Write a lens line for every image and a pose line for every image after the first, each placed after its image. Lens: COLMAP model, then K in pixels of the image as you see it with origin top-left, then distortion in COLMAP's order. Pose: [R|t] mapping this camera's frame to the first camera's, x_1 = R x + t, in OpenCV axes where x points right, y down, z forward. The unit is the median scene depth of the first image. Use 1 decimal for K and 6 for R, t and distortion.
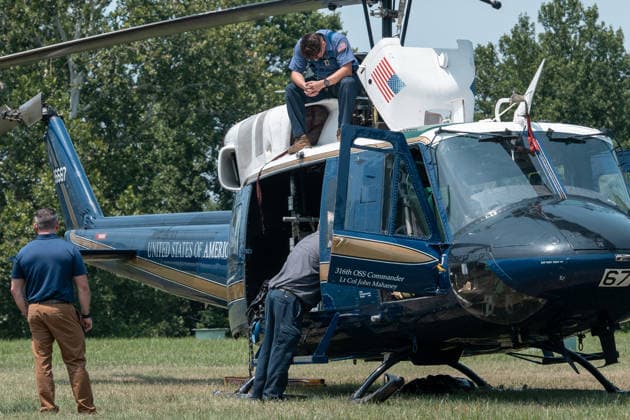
lens RADIAL K [[1834.7, 0, 315.0], [0, 1834.7, 210.0], [0, 0, 1]] dist [0.019585, -0.823027]
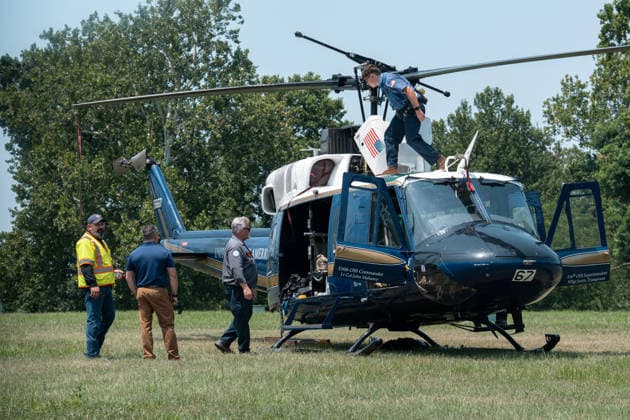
lens RADIAL K [[1834.7, 0, 315.0], [0, 1834.7, 210.0], [0, 0, 1]] dist [0.019585, -0.823027]
pose [[0.999870, 0.011854, 0.010893, -0.024900], [-0.011714, 0.999849, -0.012827, 0.004521], [-0.011043, 0.012698, 0.999858, -0.515708]]
